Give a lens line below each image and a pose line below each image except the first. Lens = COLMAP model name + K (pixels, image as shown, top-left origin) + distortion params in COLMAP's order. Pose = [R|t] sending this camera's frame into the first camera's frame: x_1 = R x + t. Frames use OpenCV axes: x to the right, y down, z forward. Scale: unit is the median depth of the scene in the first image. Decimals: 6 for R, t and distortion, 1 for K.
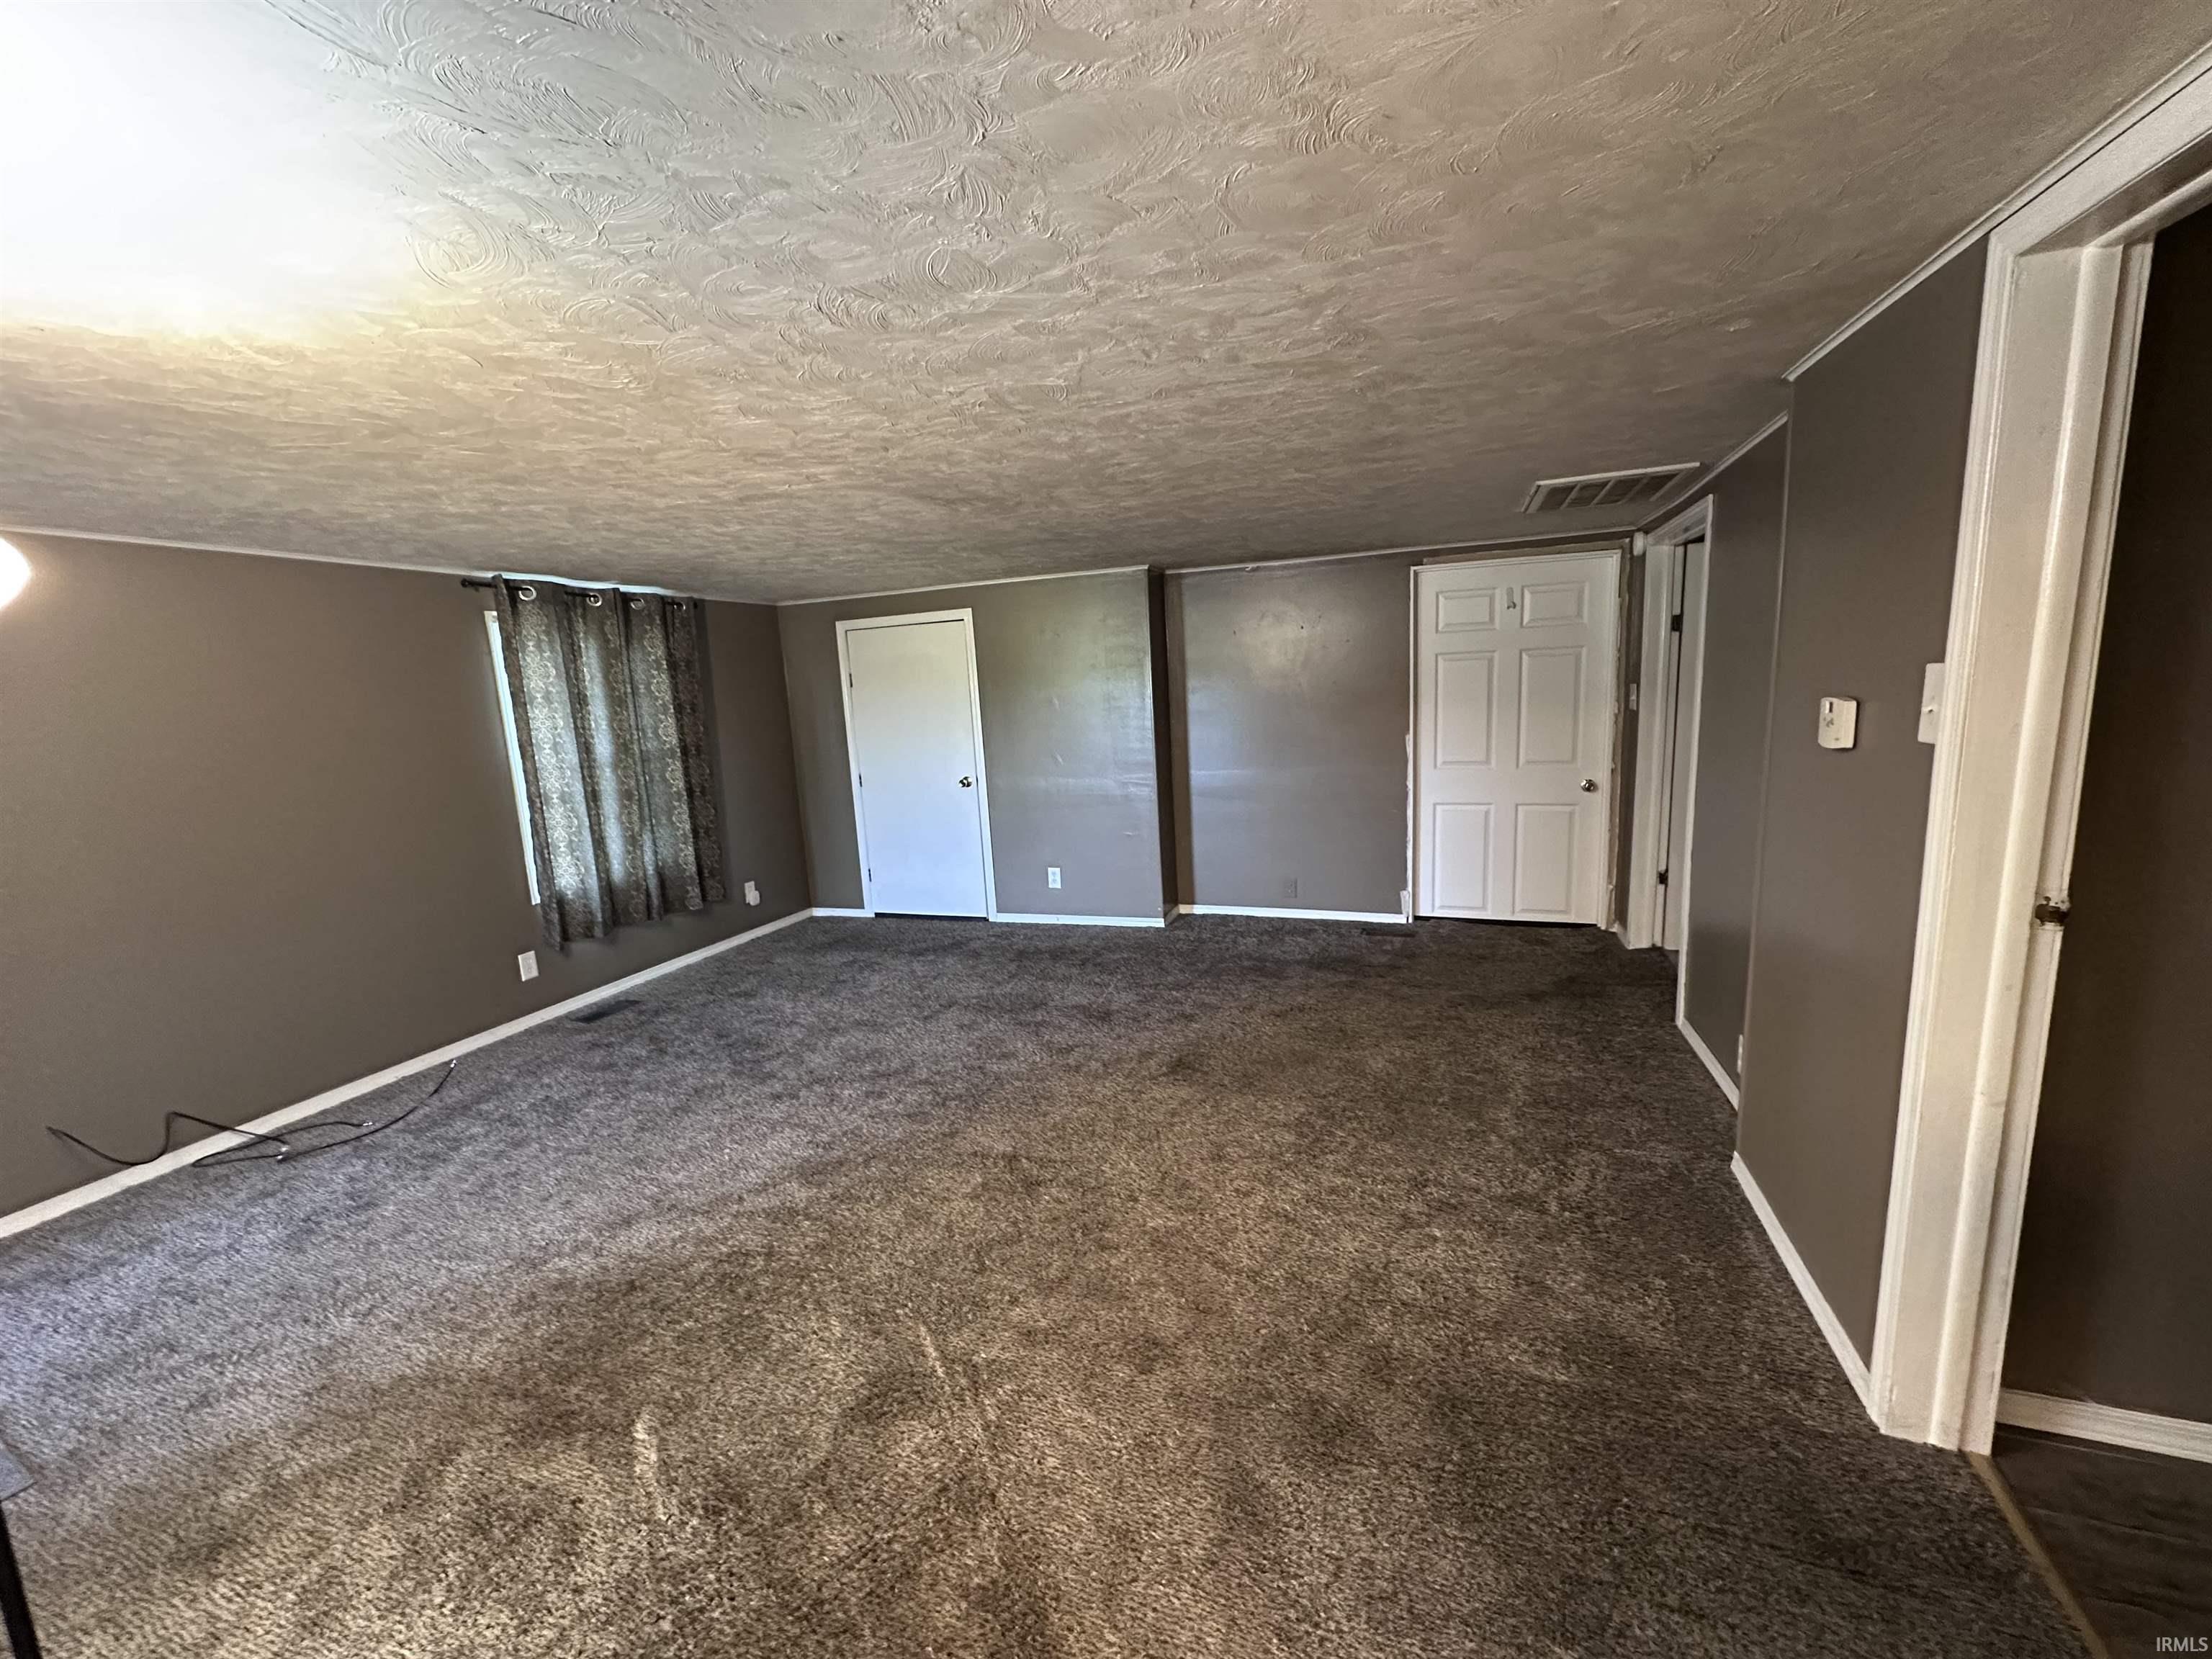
lens RADIAL K [[887.8, 0, 1106.4], [0, 887.8, 829.5], [0, 0, 1]] dist [-0.000223, -0.000126]
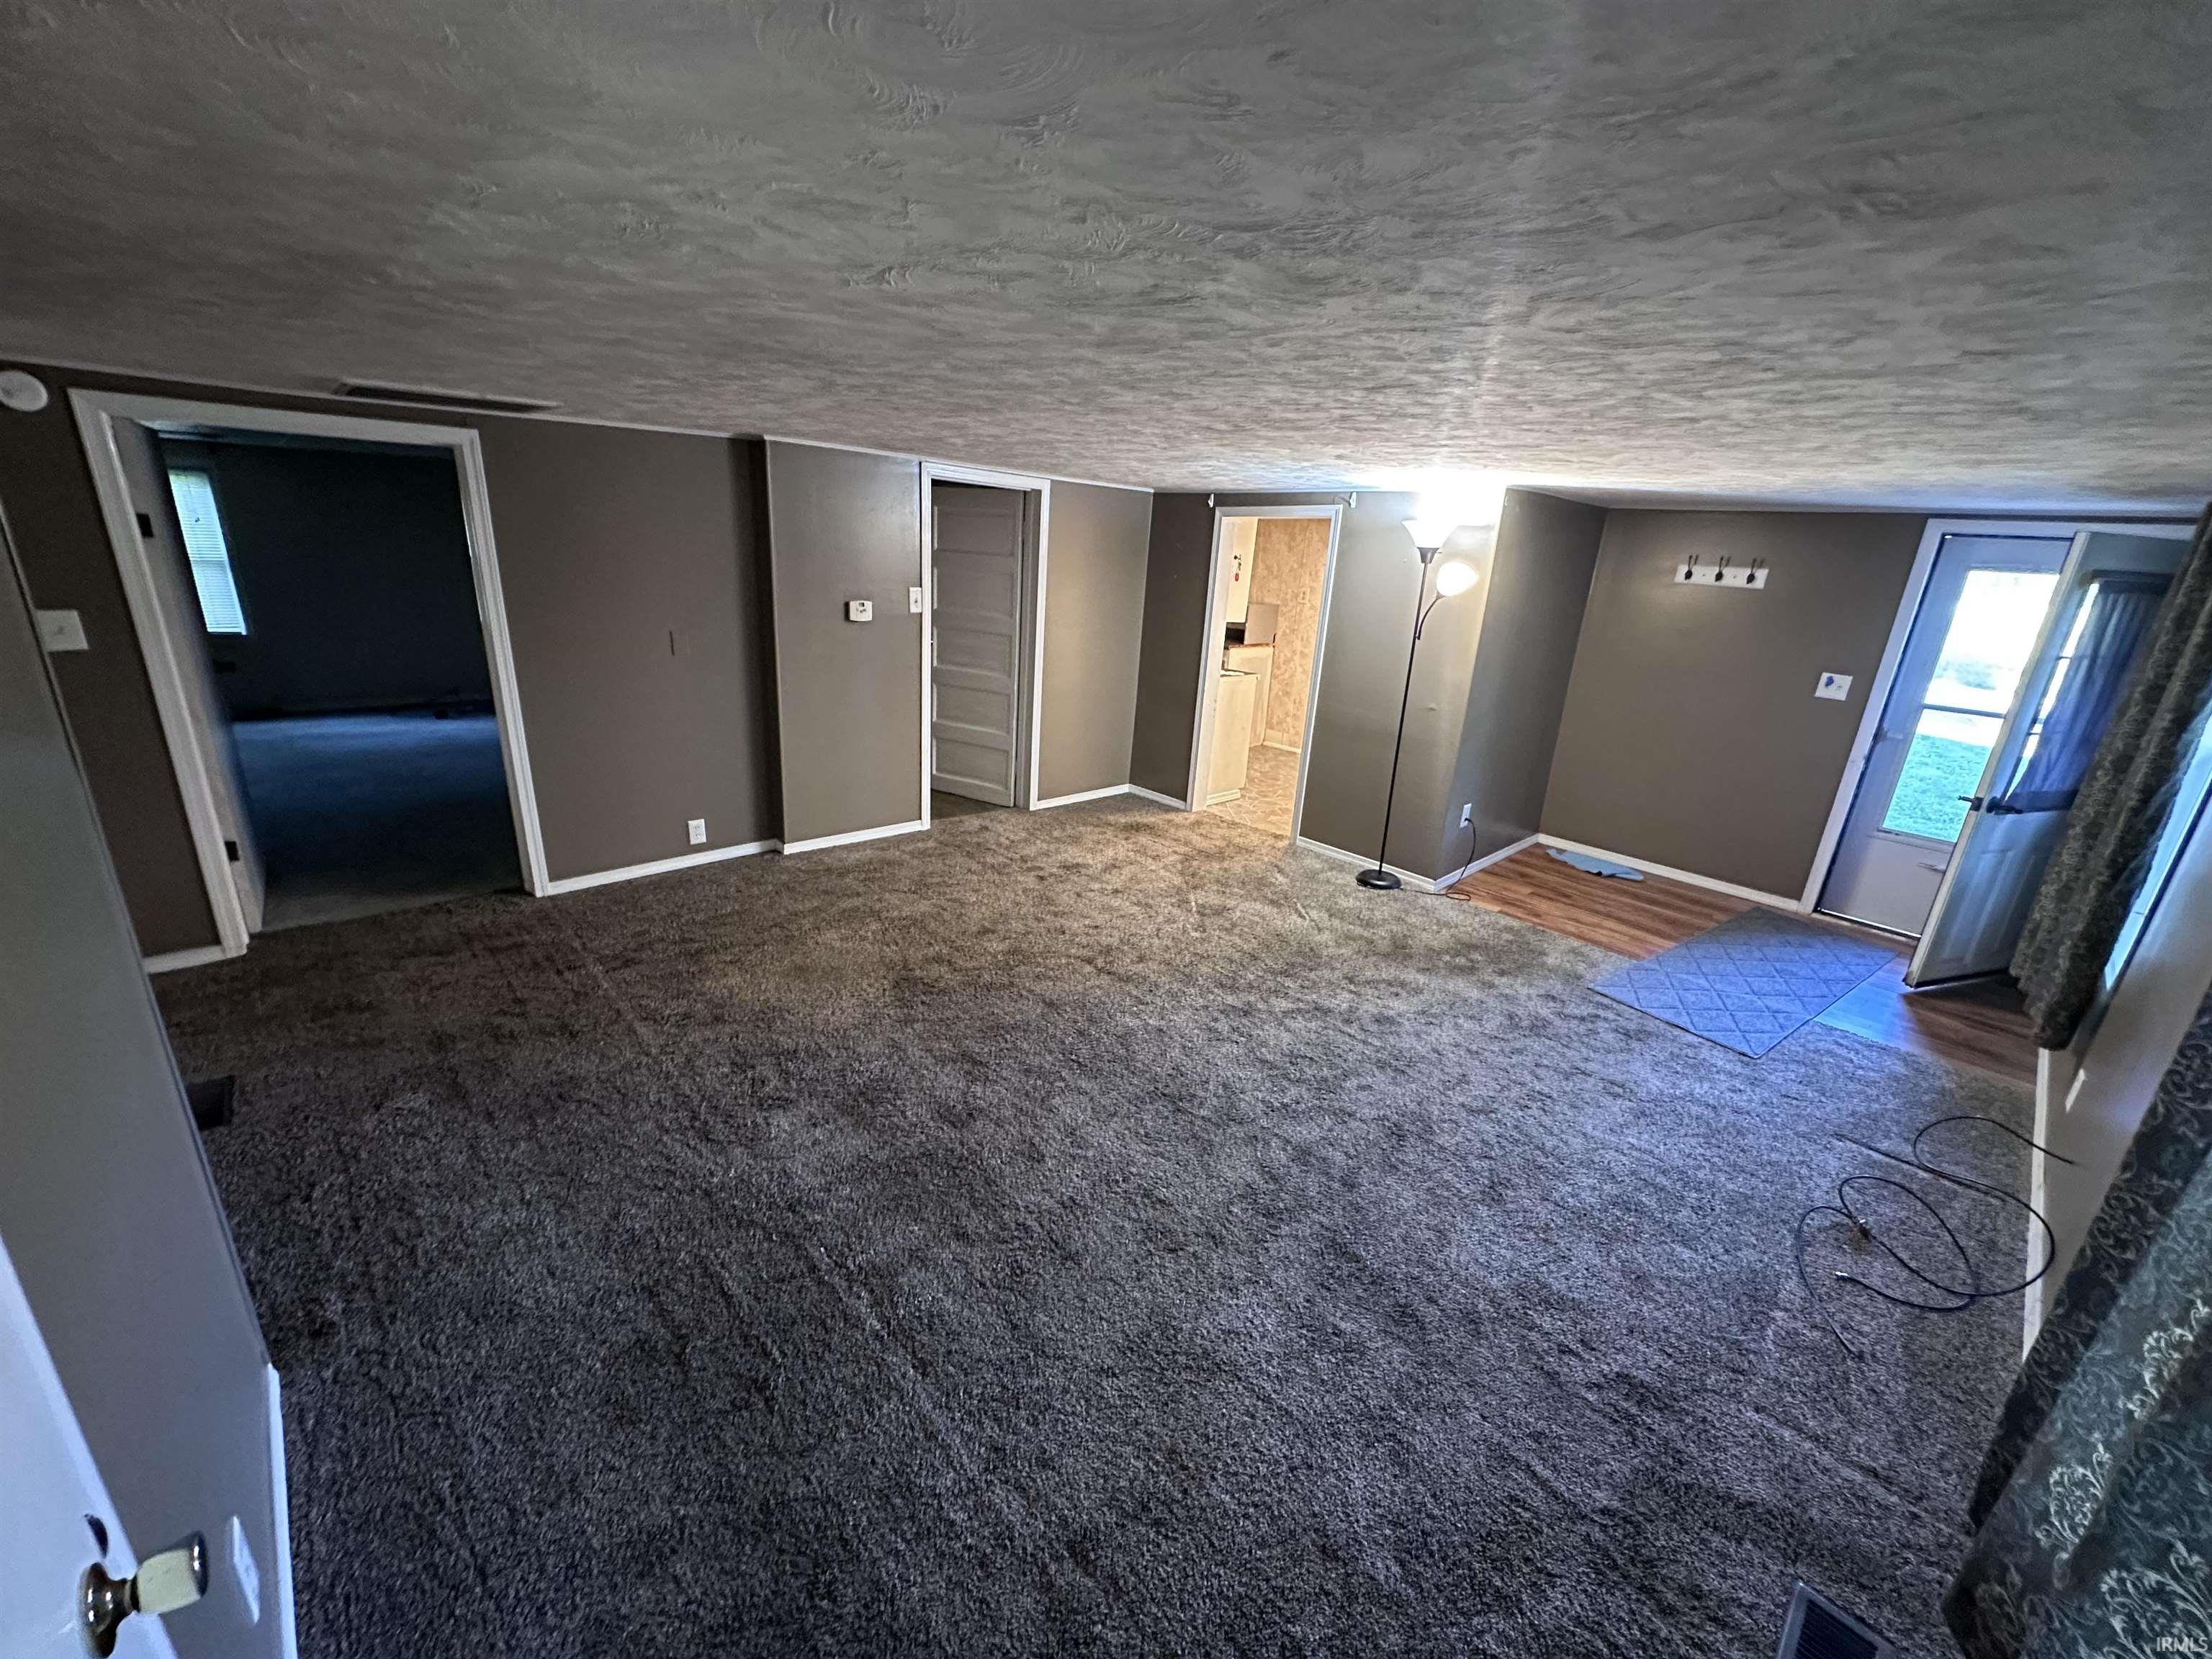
lens RADIAL K [[887.8, 0, 1109.1], [0, 887.8, 833.2], [0, 0, 1]] dist [-0.000223, -0.000126]
pose [[-0.897260, -0.139832, 0.418775, -0.455264], [0.063064, 0.898202, 0.435036, -0.282990], [-0.436976, 0.416750, -0.797102, 1.394268]]
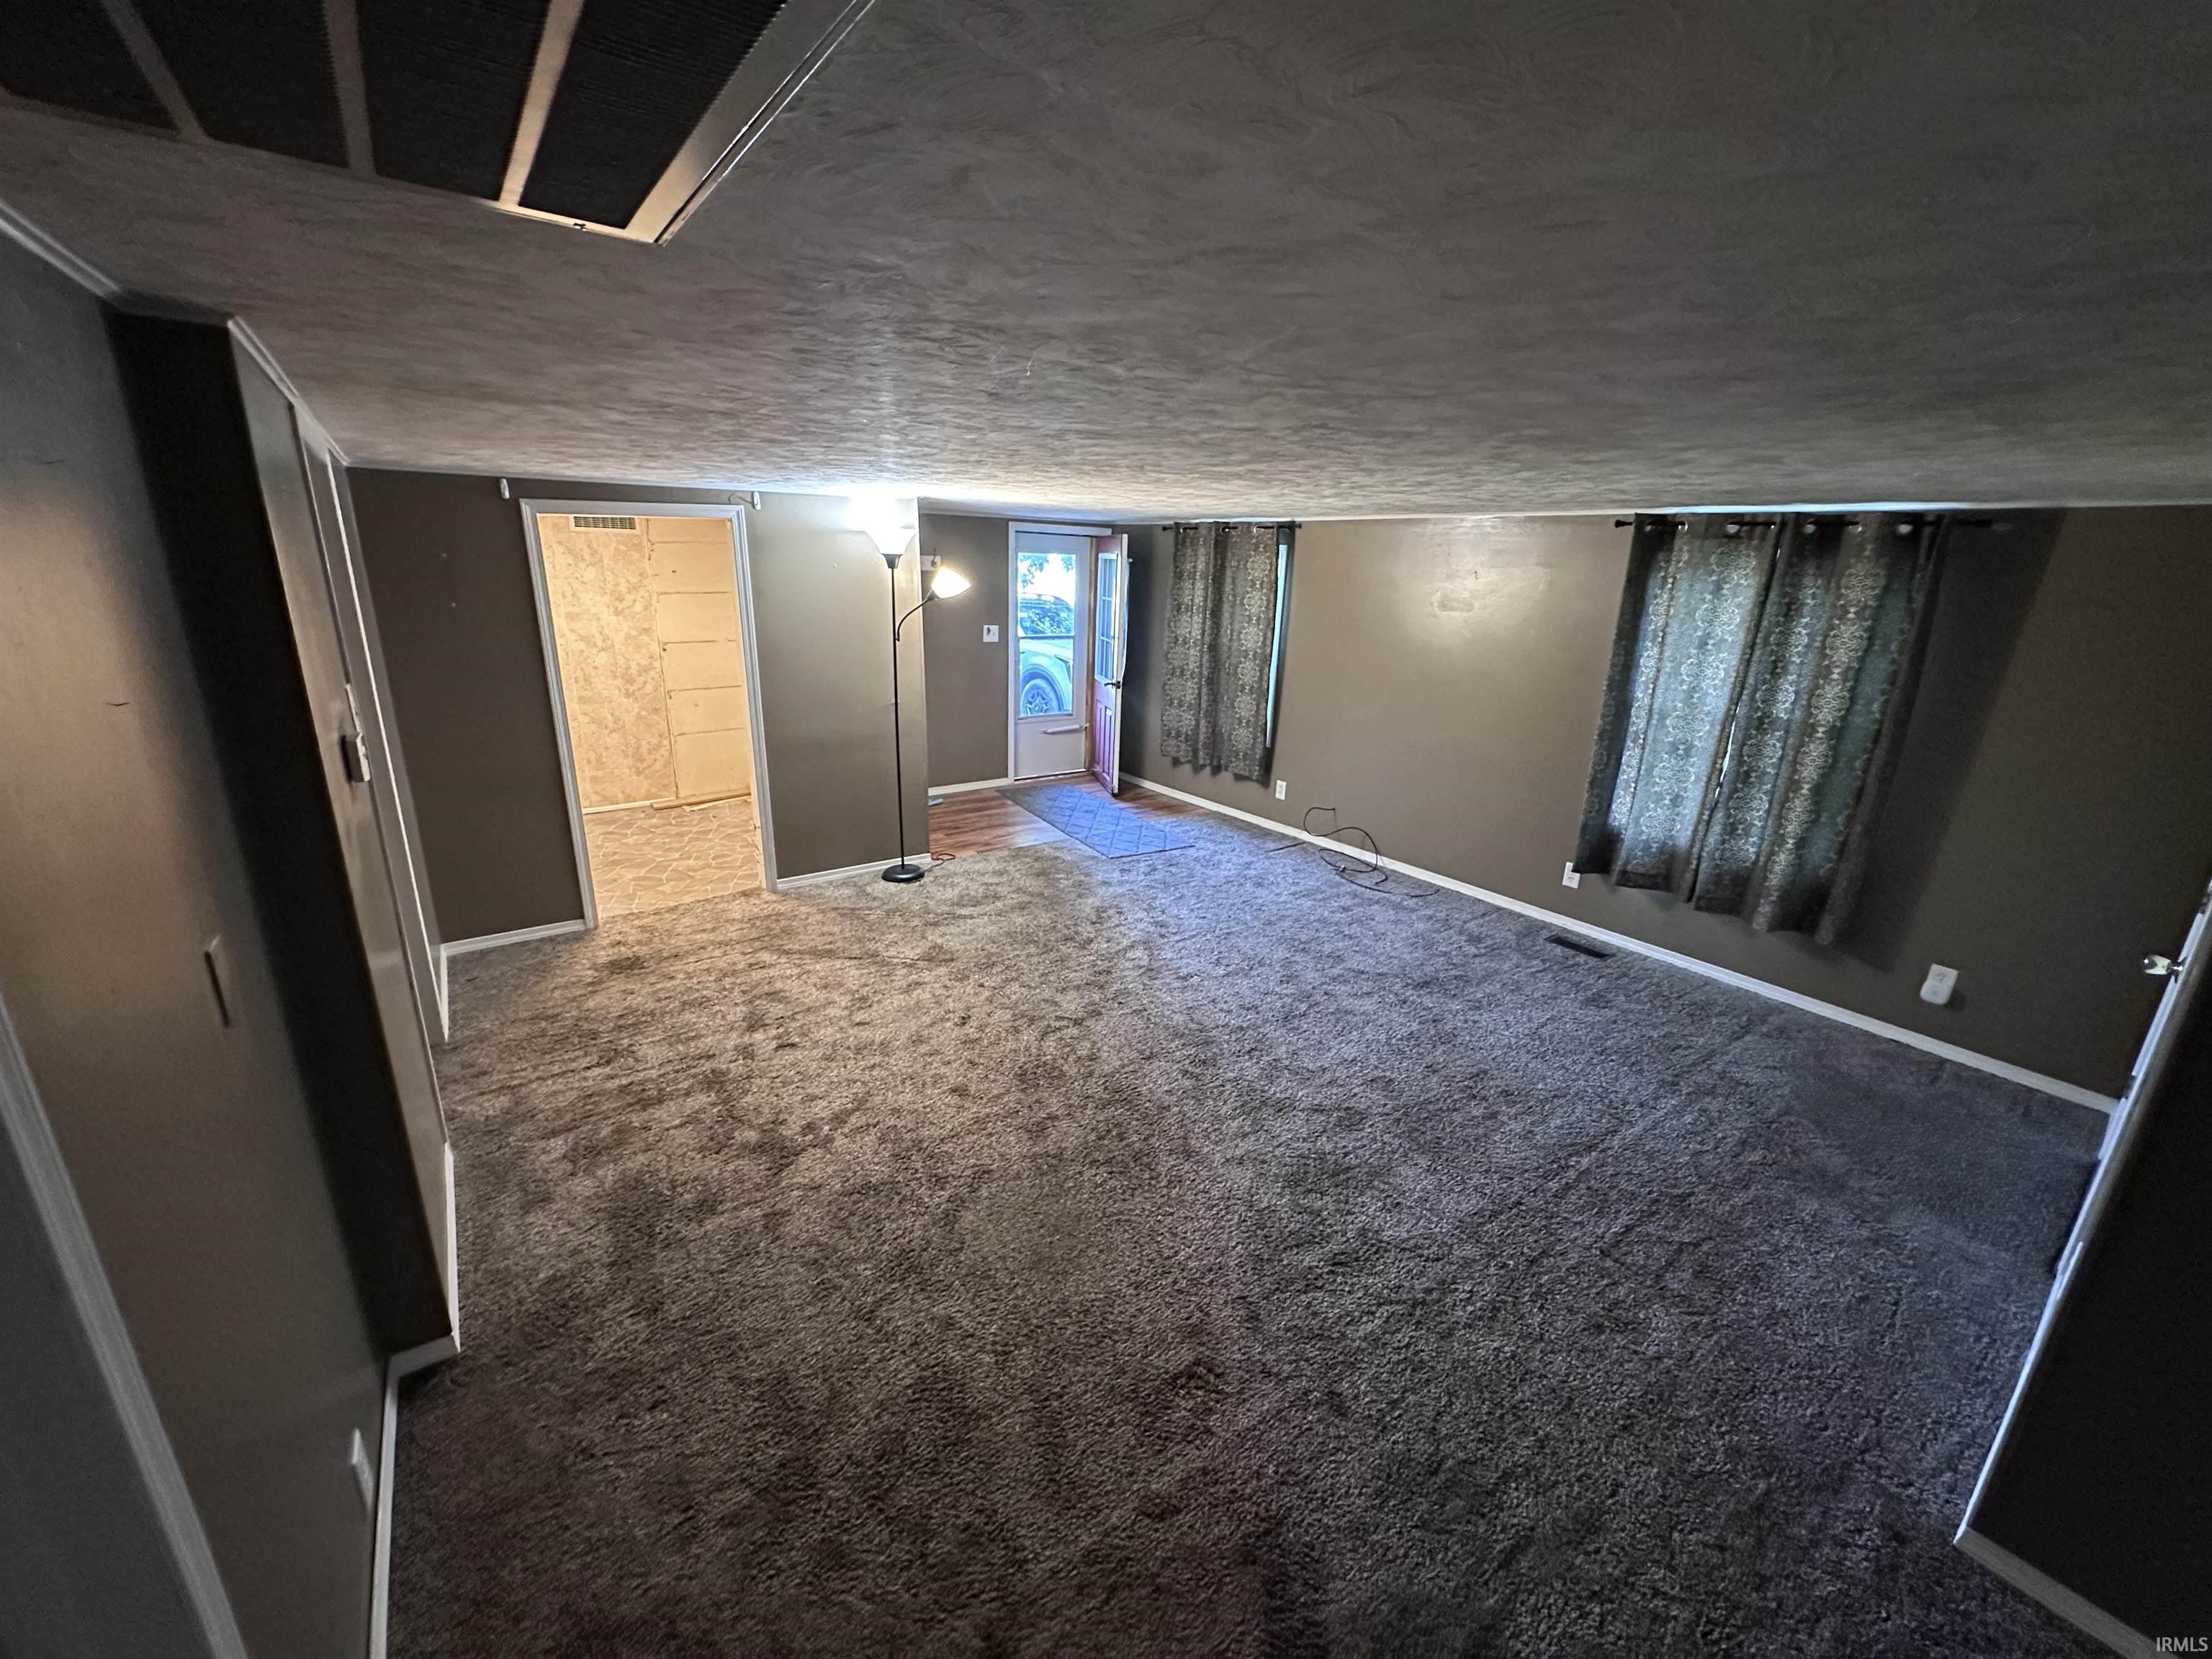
lens RADIAL K [[887.8, 0, 1105.4], [0, 887.8, 833.7], [0, 0, 1]] dist [-0.000223, -0.000126]
pose [[-0.544297, 0.278266, -0.791396, 0.567899], [-0.143130, 0.898745, 0.414452, -0.288198], [0.826592, 0.338858, -0.449357, 1.065953]]
